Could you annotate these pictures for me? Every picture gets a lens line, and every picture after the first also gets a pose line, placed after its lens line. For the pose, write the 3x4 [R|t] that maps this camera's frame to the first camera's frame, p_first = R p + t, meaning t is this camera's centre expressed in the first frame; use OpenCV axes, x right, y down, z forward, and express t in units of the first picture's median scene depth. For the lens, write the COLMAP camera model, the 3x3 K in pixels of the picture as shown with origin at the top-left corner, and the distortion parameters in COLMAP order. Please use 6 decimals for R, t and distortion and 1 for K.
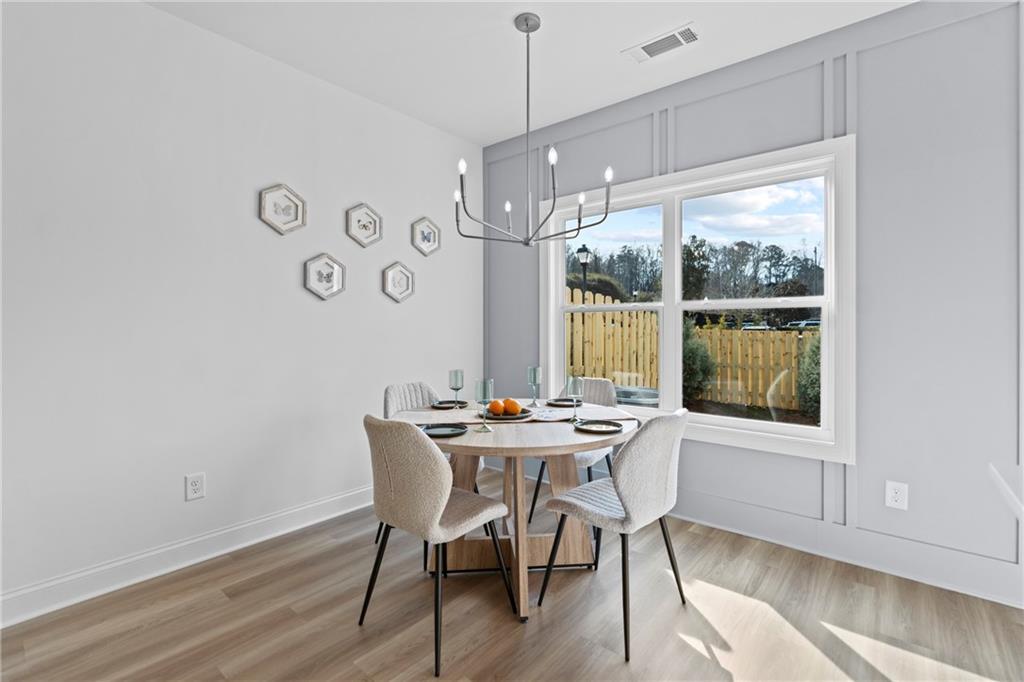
lens RADIAL K [[458.8, 0, 513.1], [0, 458.8, 326.6], [0, 0, 1]] dist [-0.001492, 0.000089]
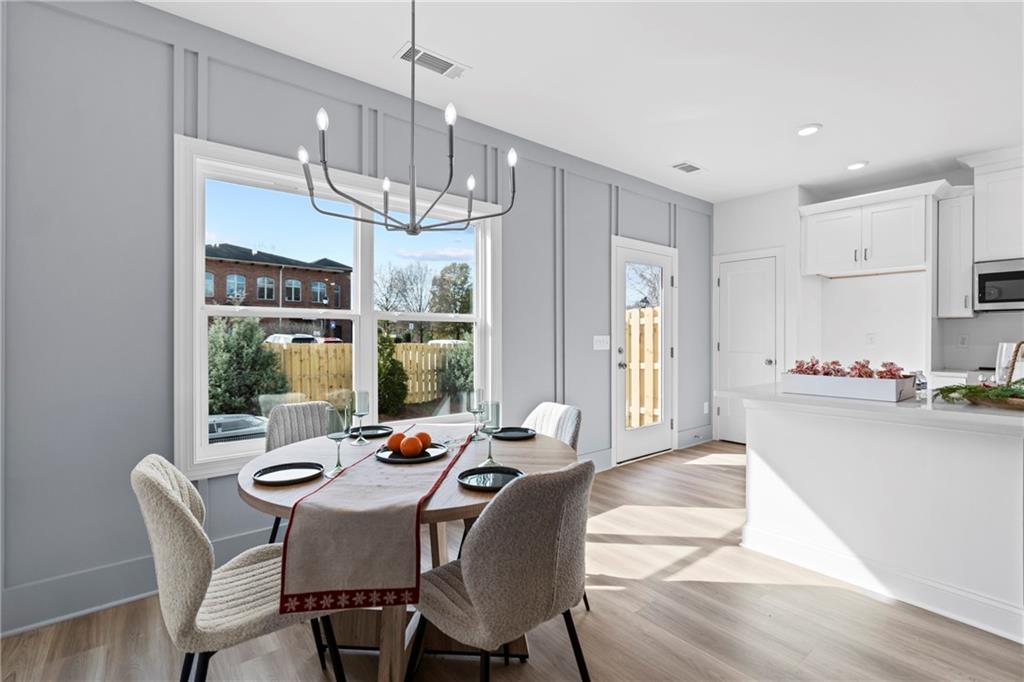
lens RADIAL K [[470.3, 0, 515.8], [0, 470.3, 328.4], [0, 0, 1]] dist [-0.001641, -0.000324]
pose [[0.197917, 0.018177, 0.980050, -0.596395], [-0.000050, 0.999828, -0.018534, 0.002607], [-0.980219, 0.003620, 0.197883, 0.550378]]
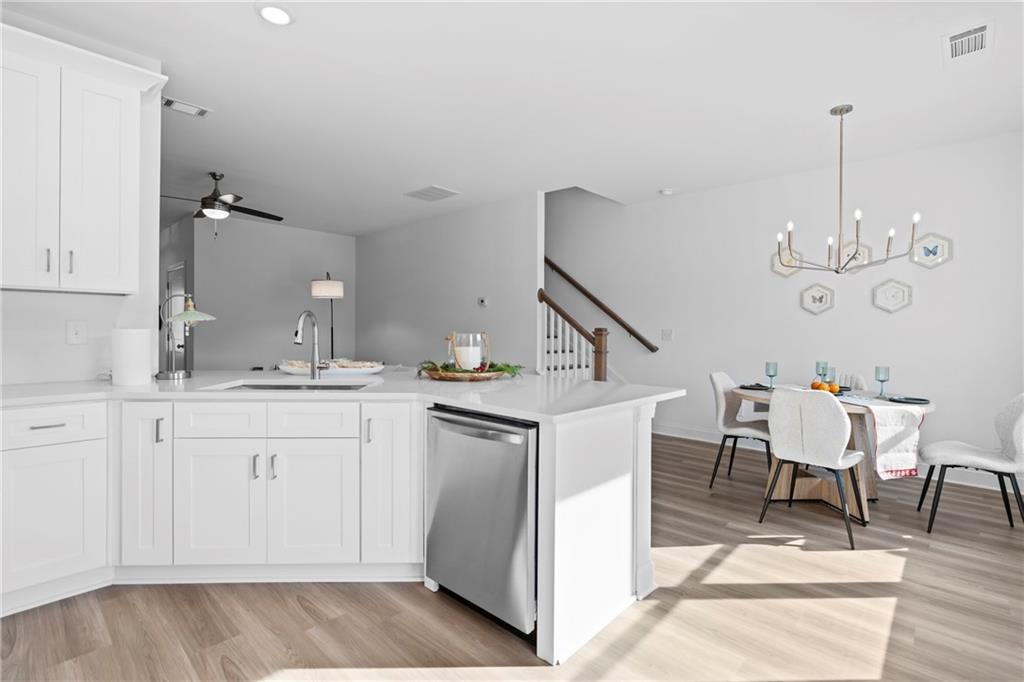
lens RADIAL K [[481.6, 0, 510.8], [0, 481.6, 335.6], [0, 0, 1]] dist [-0.004621, 0.000990]
pose [[-0.069469, 0.011431, -0.997519, 1.256839], [-0.009044, 0.999886, 0.012088, 0.001652], [0.997543, 0.009861, -0.069357, 0.100783]]
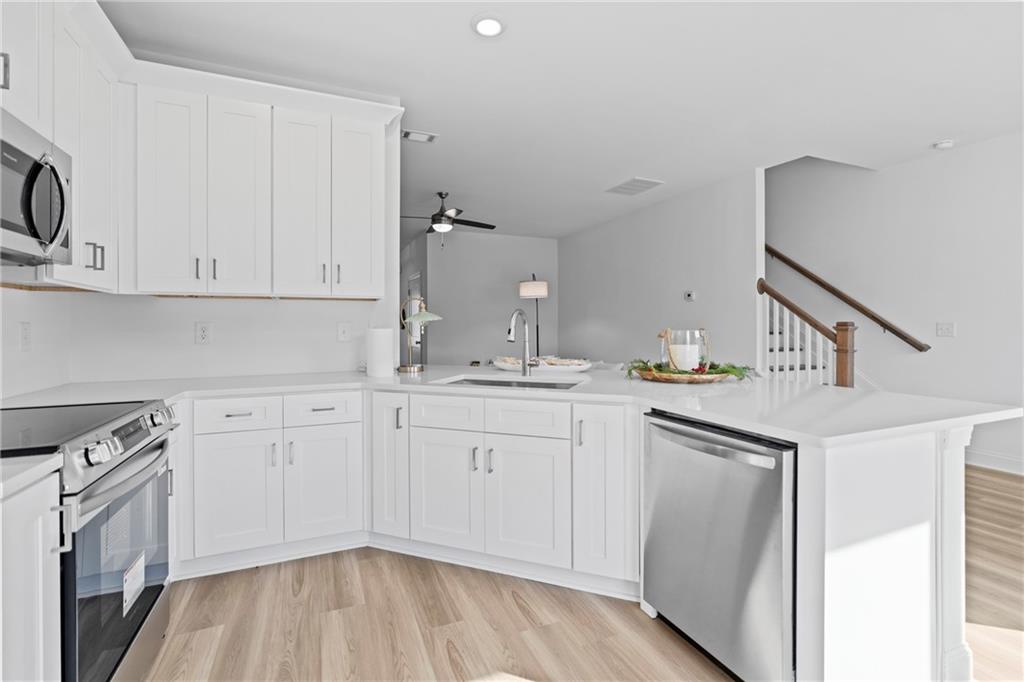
lens RADIAL K [[461.3, 0, 510.9], [0, 461.3, 334.5], [0, 0, 1]] dist [-0.002503, 0.000063]
pose [[-0.459064, 0.017707, -0.888226, 1.175869], [0.003027, 0.999827, 0.018367, 0.001763], [0.888398, 0.005743, -0.459039, 0.049421]]
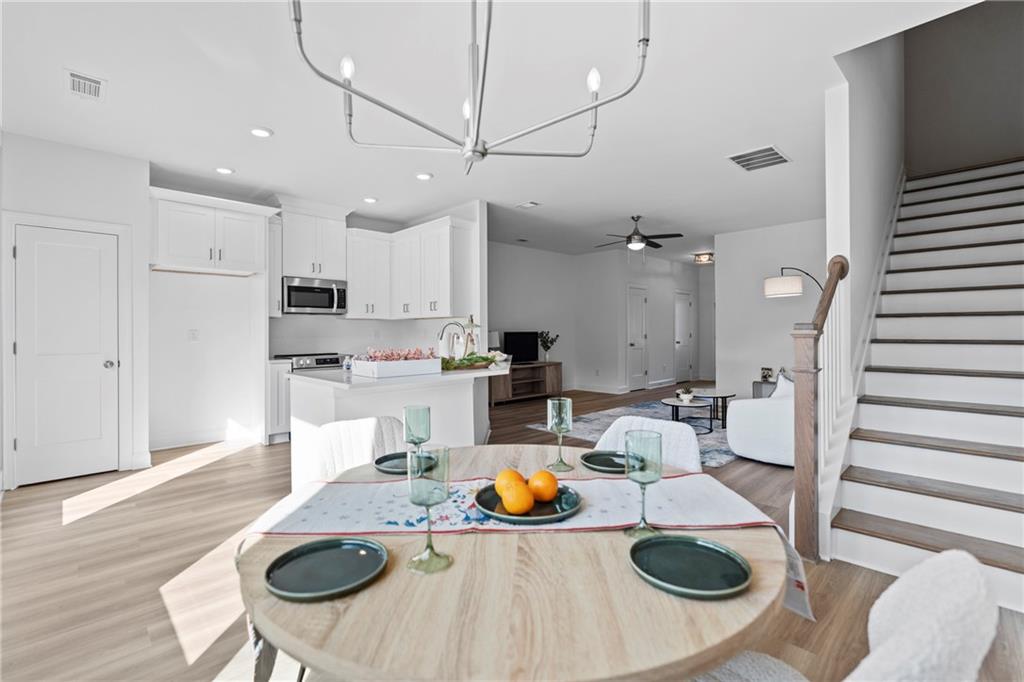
lens RADIAL K [[462.0, 0, 508.8], [0, 462.0, 331.7], [0, 0, 1]] dist [0.000836, 0.000121]
pose [[-0.993373, 0.006732, 0.114742, -0.041013], [0.006909, 0.999975, 0.001145, 0.004061], [-0.114732, 0.001930, -0.993395, 1.222563]]
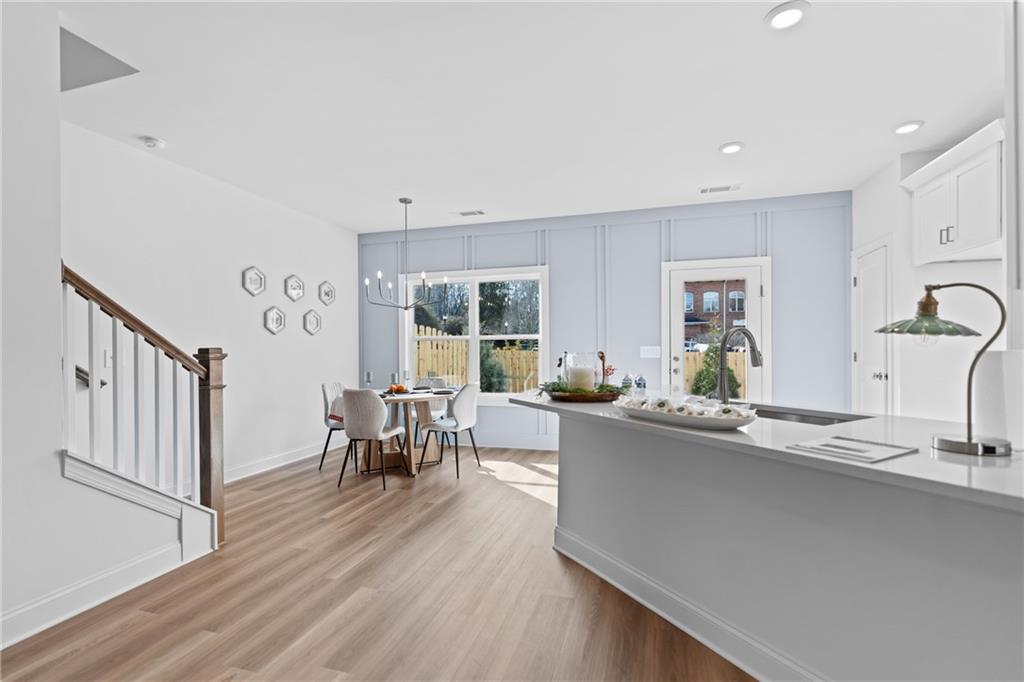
lens RADIAL K [[463.6, 0, 517.2], [0, 463.6, 343.0], [0, 0, 1]] dist [-0.001474, -0.000058]
pose [[0.914108, -0.004958, 0.405441, -0.293136], [0.010166, 0.999891, -0.010691, -0.000451], [-0.405344, 0.013895, 0.914059, -0.894488]]
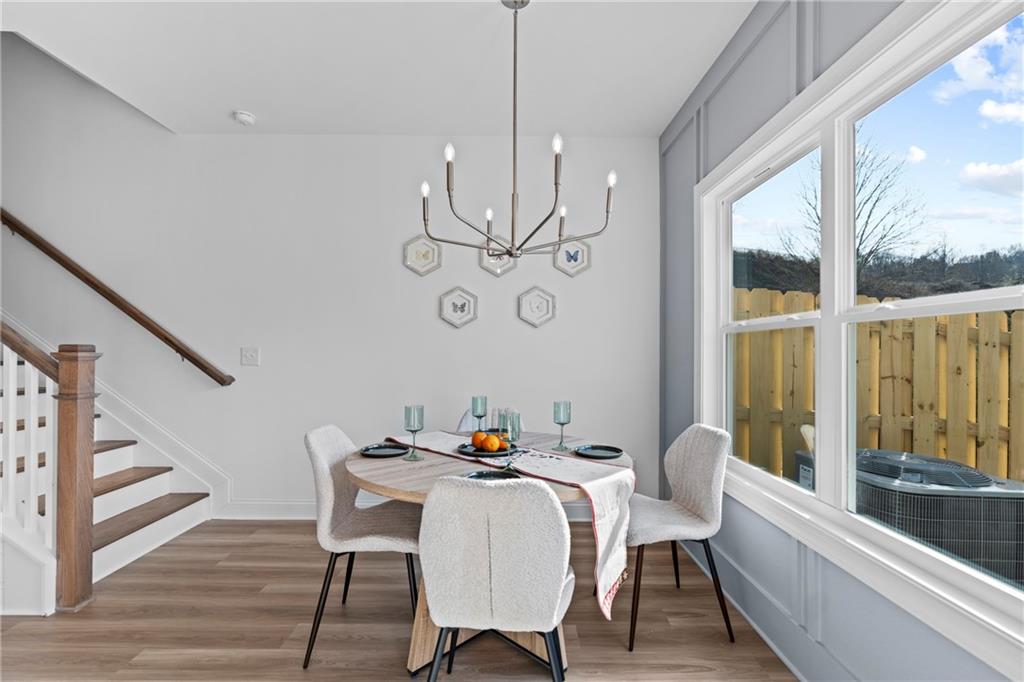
lens RADIAL K [[460.7, 0, 514.9], [0, 460.7, 345.1], [0, 0, 1]] dist [-0.001250, 0.000011]
pose [[0.640720, -0.006397, -0.767748, 0.564245], [-0.005365, 0.999904, -0.012809, -0.000584], [0.767756, 0.012326, 0.640624, 0.375893]]
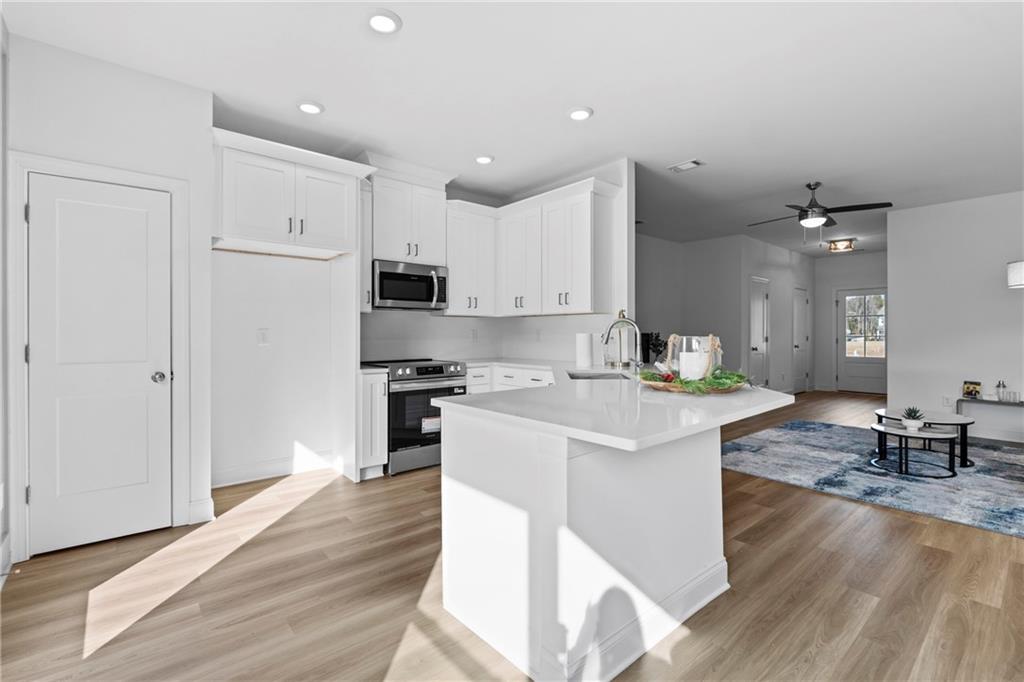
lens RADIAL K [[461.3, 0, 510.9], [0, 461.3, 334.5], [0, 0, 1]] dist [-0.002503, 0.000063]
pose [[-0.984899, 0.001137, 0.173128, 0.414265], [0.002073, 0.999984, 0.005228, 0.002323], [-0.173119, 0.005508, -0.984885, 0.806514]]
